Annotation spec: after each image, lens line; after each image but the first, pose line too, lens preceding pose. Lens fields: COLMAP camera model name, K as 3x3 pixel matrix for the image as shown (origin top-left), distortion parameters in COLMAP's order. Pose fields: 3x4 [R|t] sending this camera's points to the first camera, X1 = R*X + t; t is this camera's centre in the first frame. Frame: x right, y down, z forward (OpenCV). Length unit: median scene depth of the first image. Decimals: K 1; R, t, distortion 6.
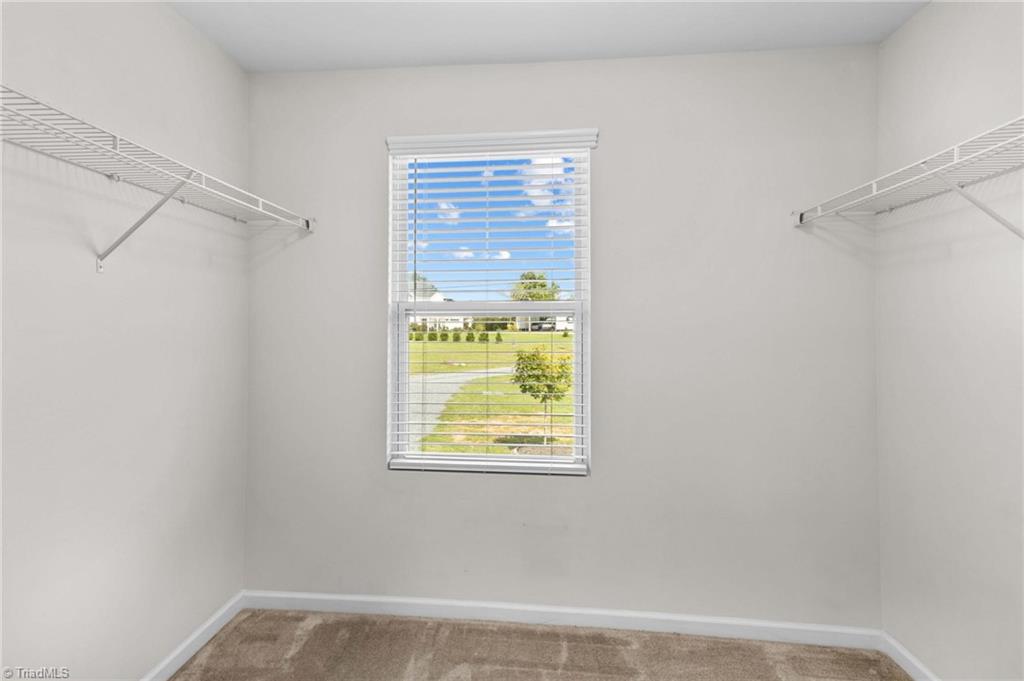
lens RADIAL K [[480.4, 0, 498.8], [0, 480.4, 338.3], [0, 0, 1]] dist [0.003364, -0.001169]
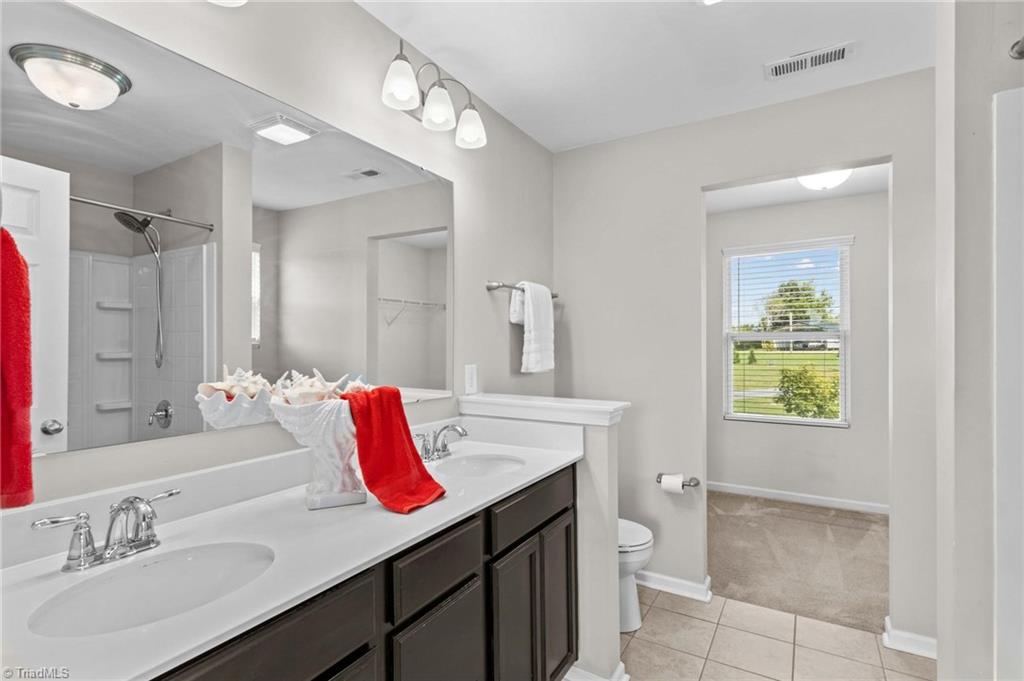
lens RADIAL K [[480.4, 0, 498.8], [0, 480.4, 338.3], [0, 0, 1]] dist [0.003364, -0.001169]
pose [[0.886602, -0.003234, -0.462522, -0.019289], [-0.014185, 0.999315, -0.034178, 0.003984], [0.462316, 0.036863, 0.885949, -0.164265]]
